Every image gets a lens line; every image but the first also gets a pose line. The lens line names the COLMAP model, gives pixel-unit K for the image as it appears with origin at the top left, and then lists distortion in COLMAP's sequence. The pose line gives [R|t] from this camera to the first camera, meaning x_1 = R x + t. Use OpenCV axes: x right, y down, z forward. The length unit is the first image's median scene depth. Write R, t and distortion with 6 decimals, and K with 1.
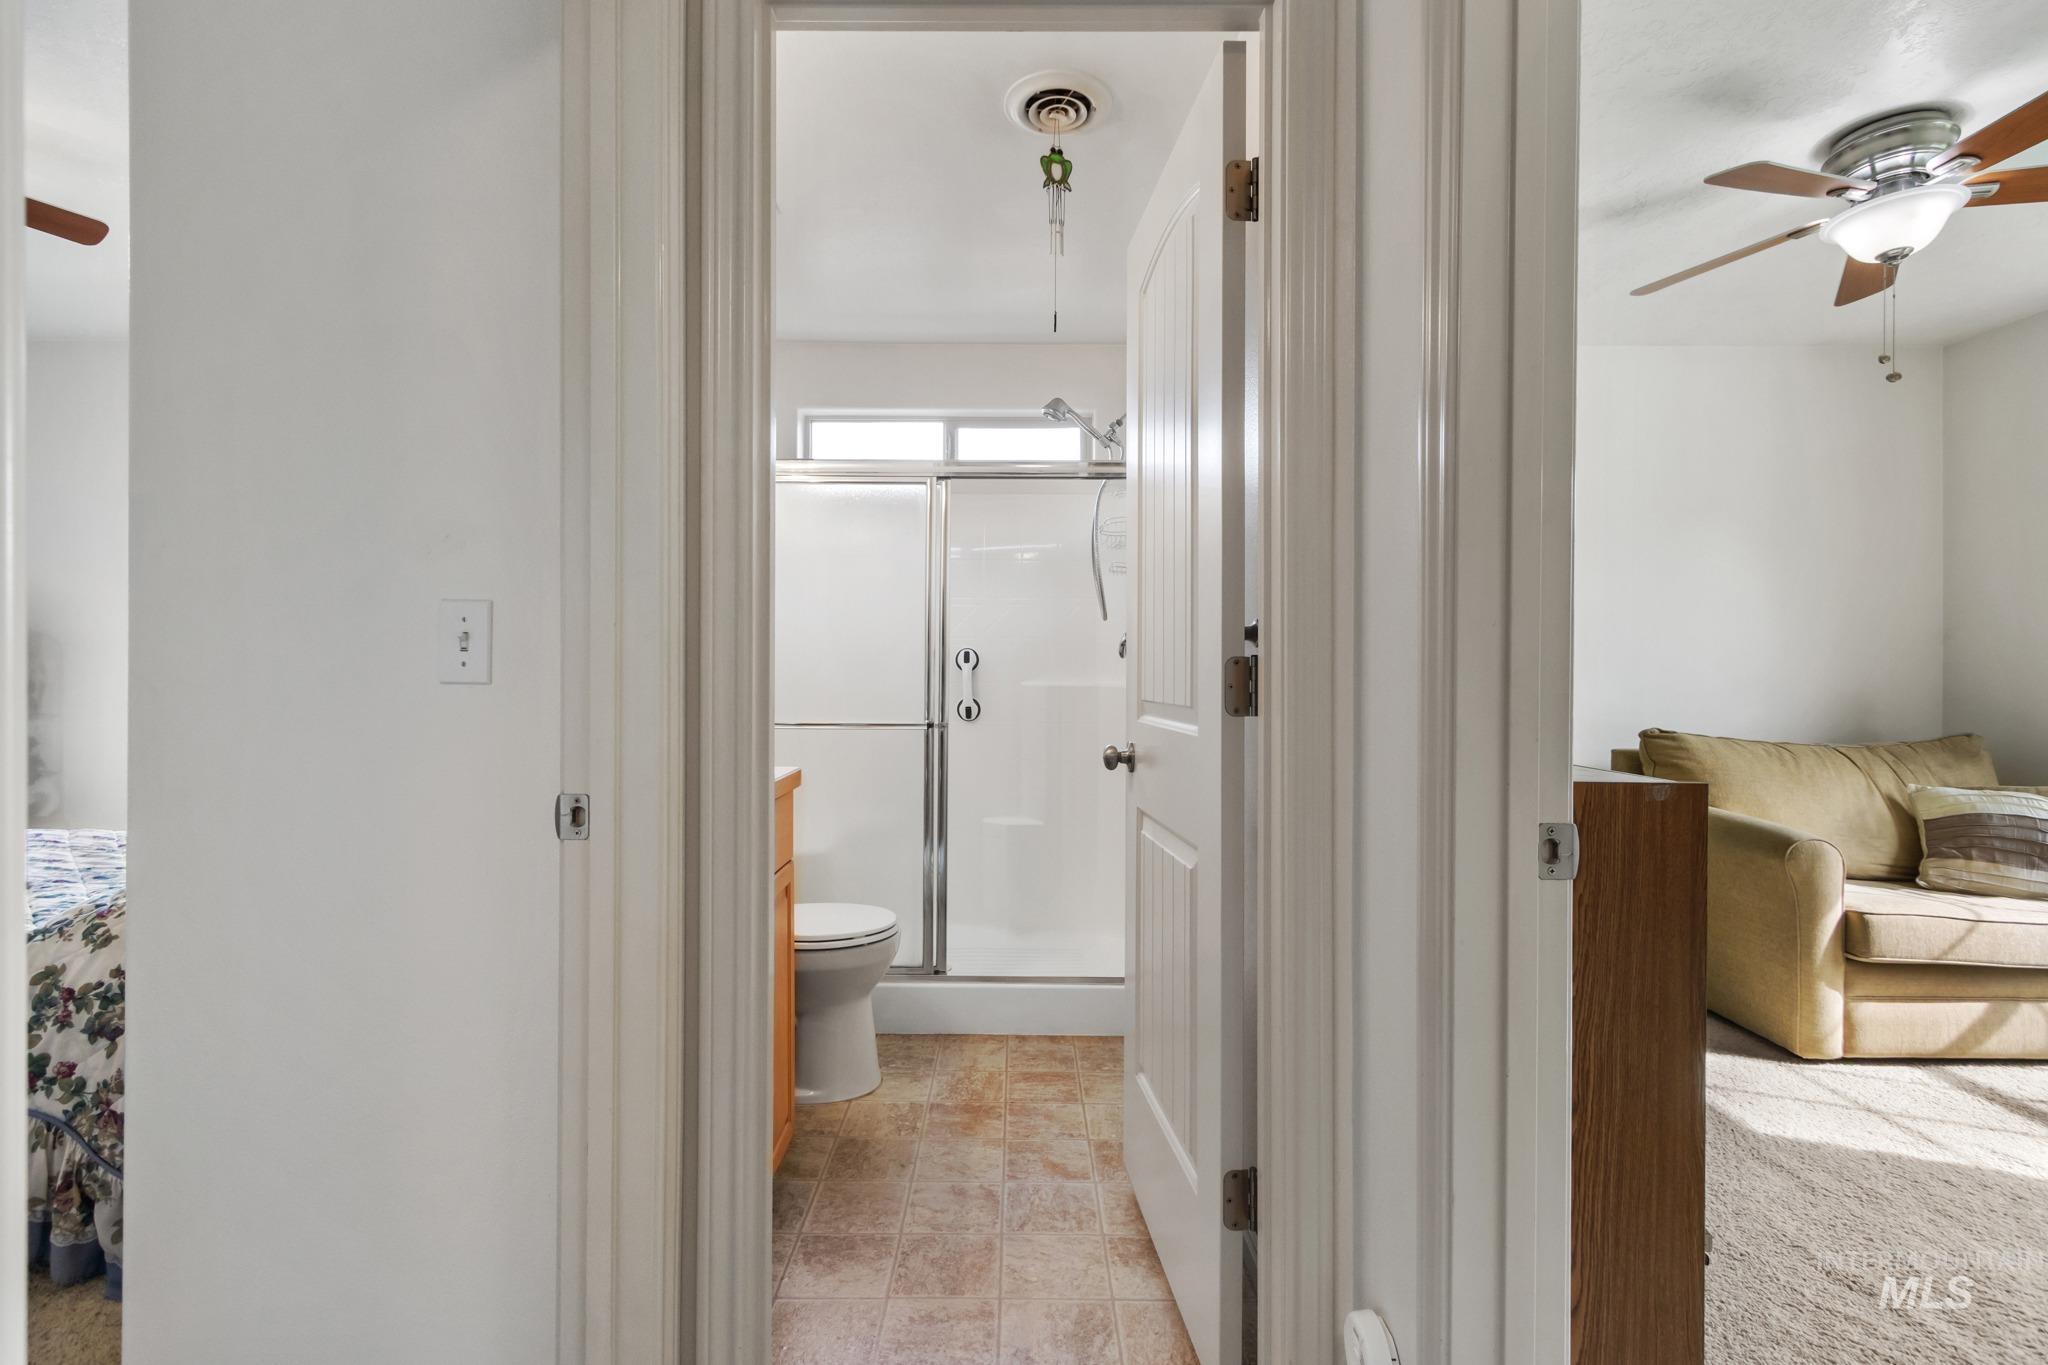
lens RADIAL K [[910.4, 0, 1017.1], [0, 910.4, 679.5], [0, 0, 1]] dist [0.004298, 0.000434]
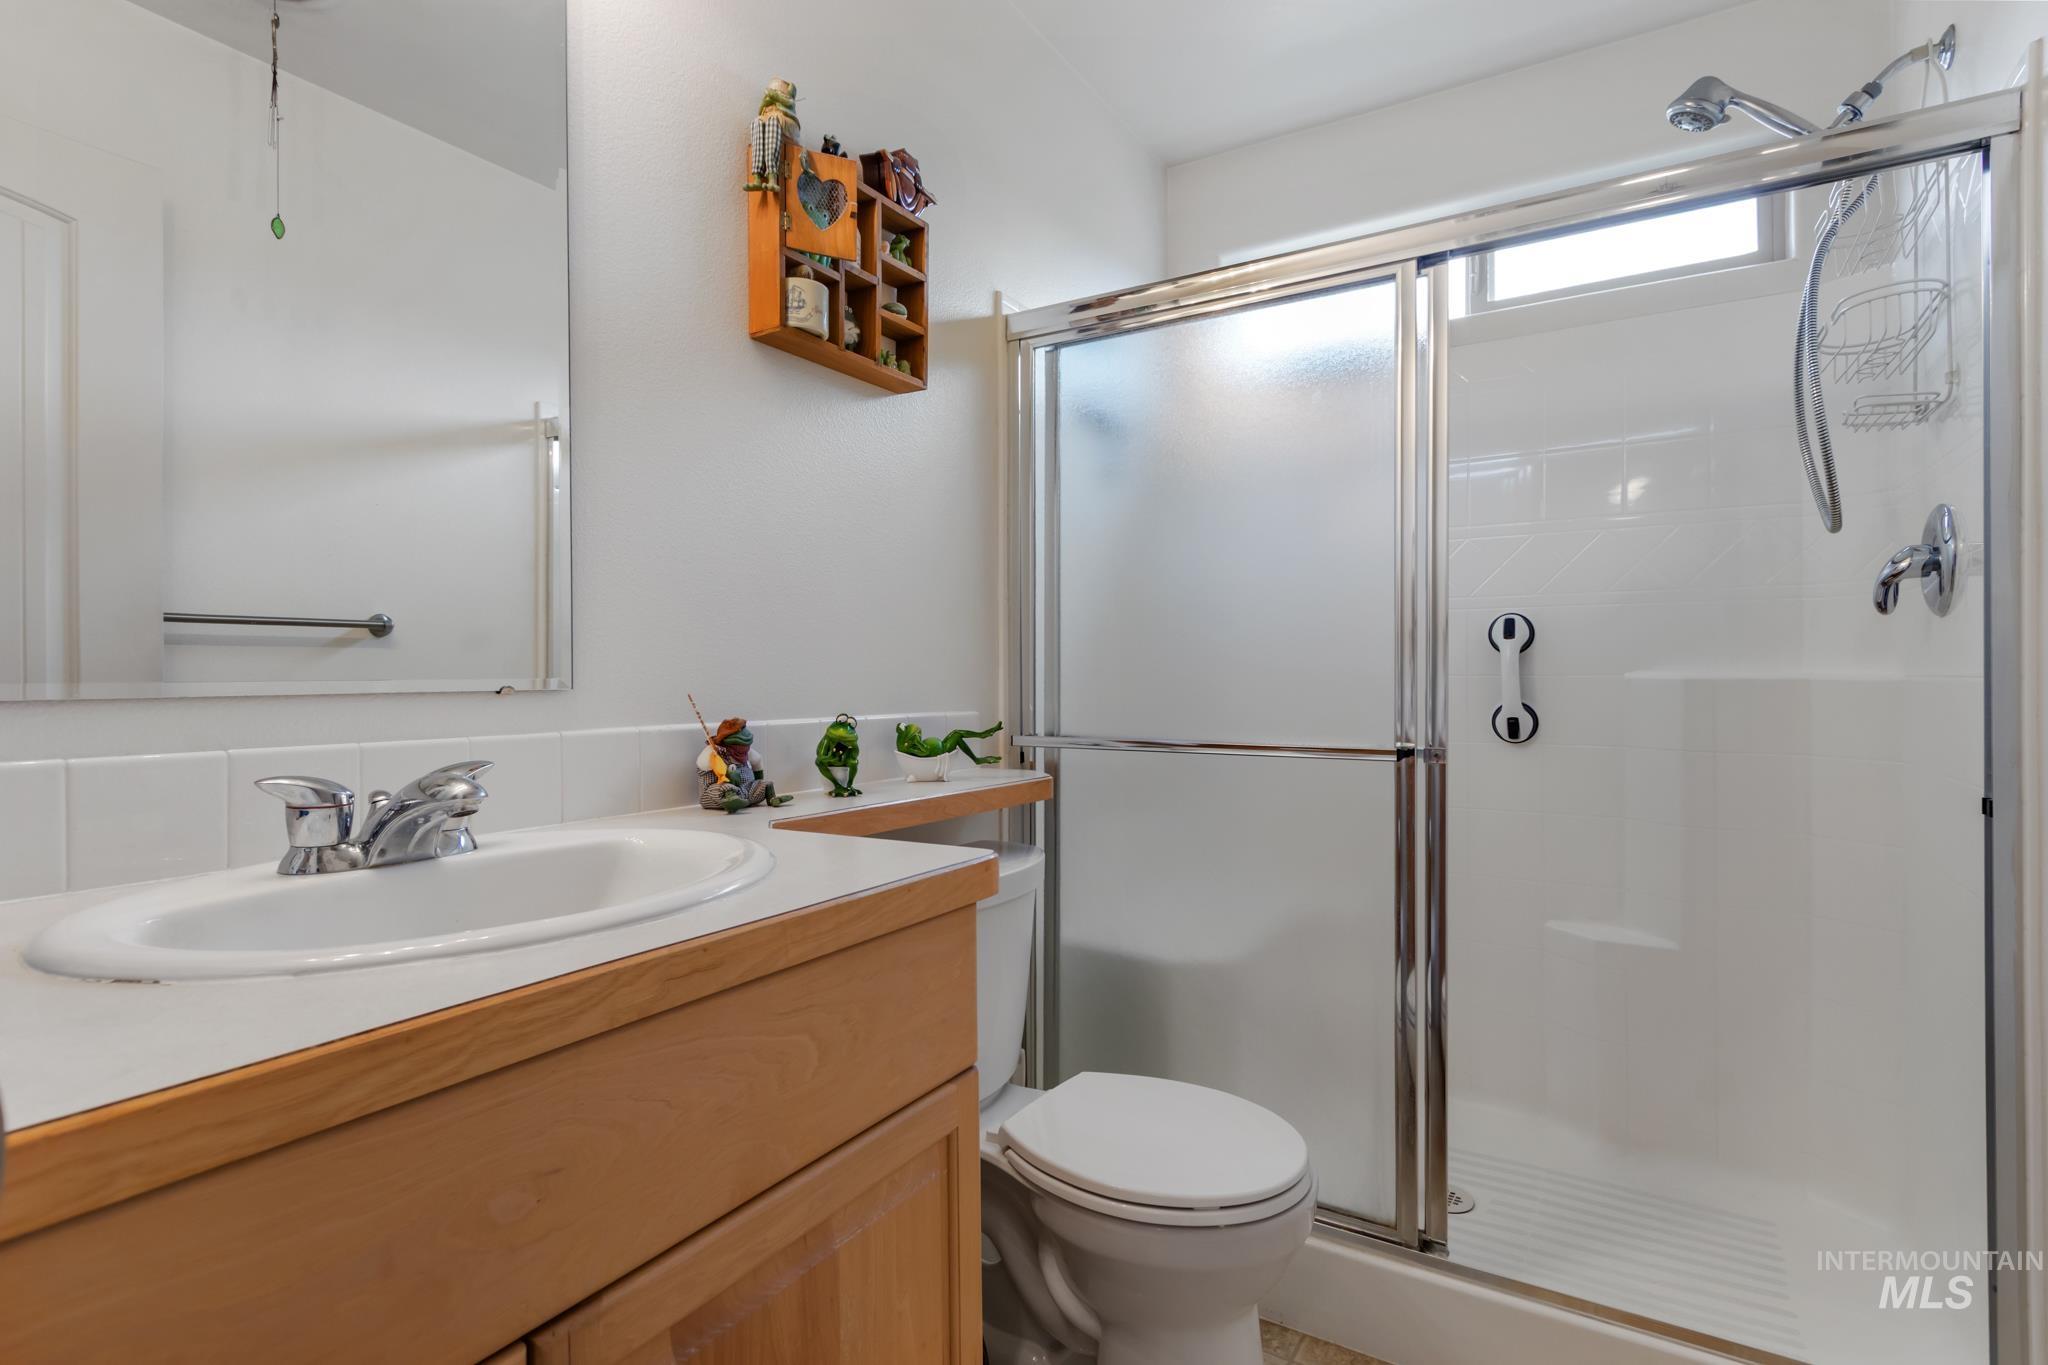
lens RADIAL K [[960.4, 0, 1020.2], [0, 960.4, 679.4], [0, 0, 1]] dist [0.001504, 0.000344]
pose [[0.841609, -0.010005, -0.539994, 0.011761], [0.007288, 0.999948, -0.007168, 0.009522], [0.540038, 0.002097, 0.841638, 0.373882]]
